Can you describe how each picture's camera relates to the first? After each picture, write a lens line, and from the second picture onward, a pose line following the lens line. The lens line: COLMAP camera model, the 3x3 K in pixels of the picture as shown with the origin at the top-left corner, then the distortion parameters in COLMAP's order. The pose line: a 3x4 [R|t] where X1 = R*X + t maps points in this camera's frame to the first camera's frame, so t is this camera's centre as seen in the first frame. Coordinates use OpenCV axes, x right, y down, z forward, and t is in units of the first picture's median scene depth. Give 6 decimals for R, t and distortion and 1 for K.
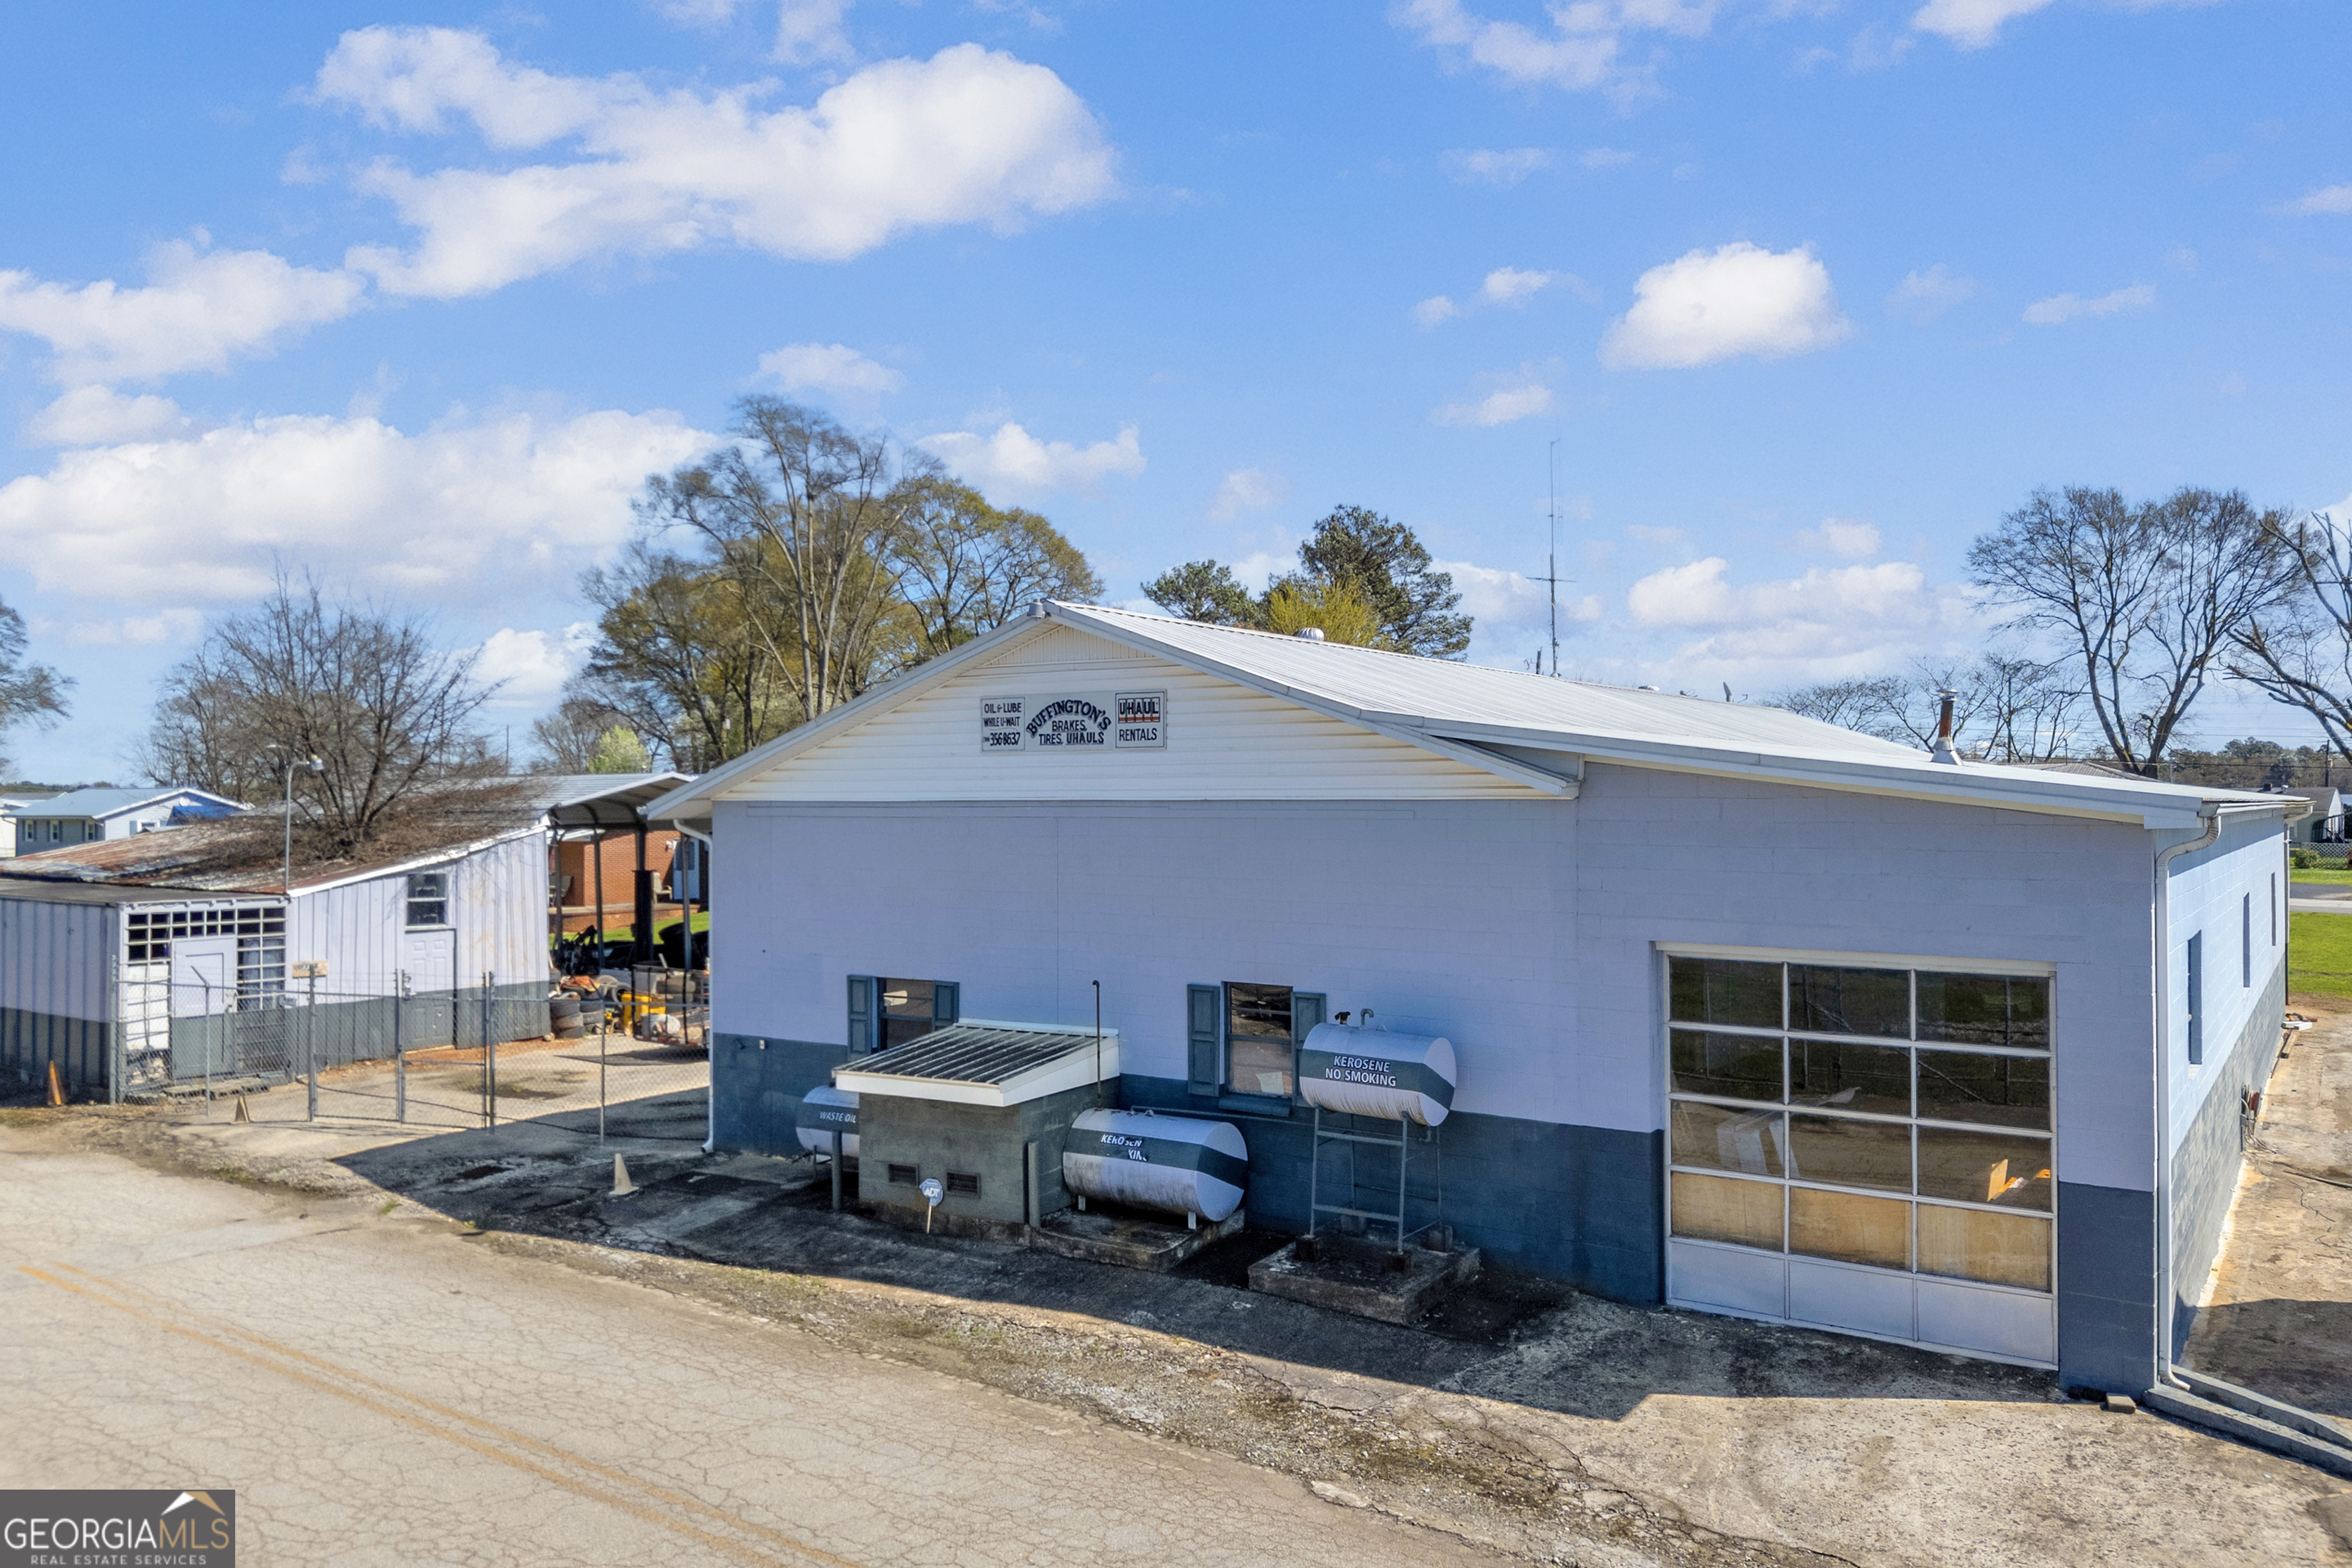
lens RADIAL K [[1866.1, 0, 1176.0], [0, 1866.1, 784.0], [0, 0, 1]] dist [0.039877, -0.004429]
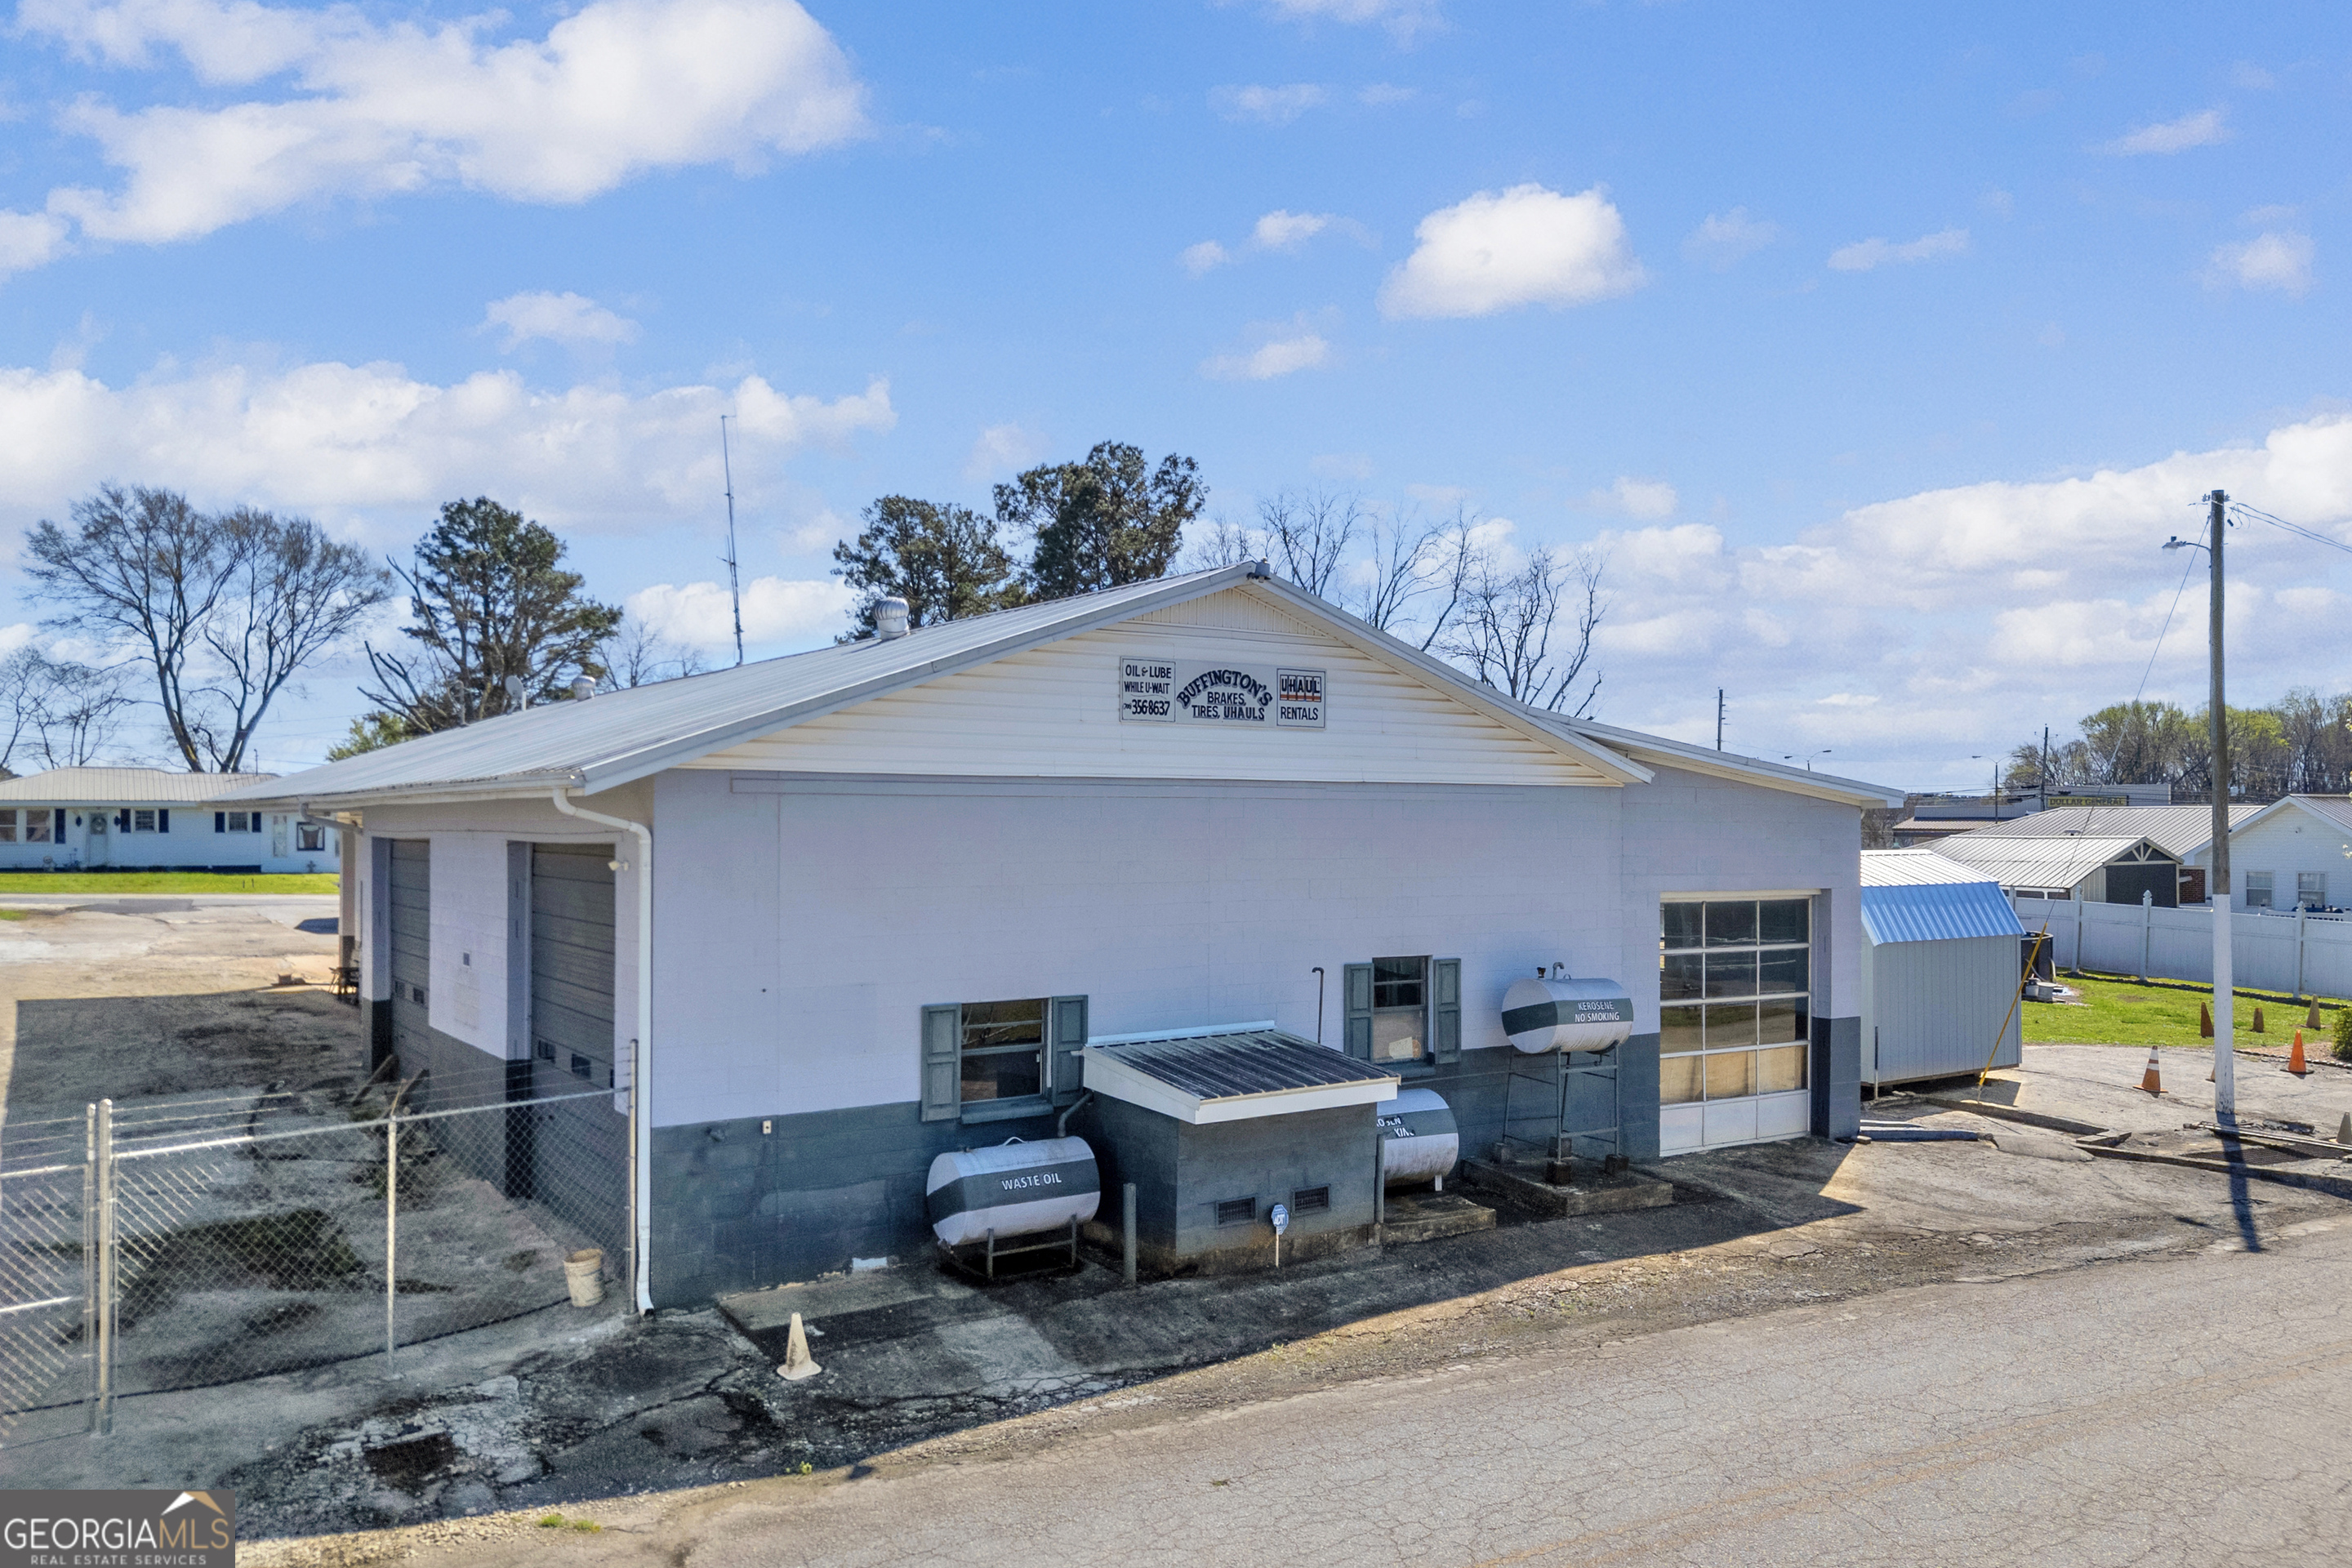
lens RADIAL K [[1866.1, 0, 1176.0], [0, 1866.1, 784.0], [0, 0, 1]] dist [0.039877, -0.004429]
pose [[0.325946, 0.023091, 0.945106, -0.949077], [-0.009445, 0.999731, -0.021168, 0.031248], [-0.945341, -0.002027, 0.326077, 0.733695]]
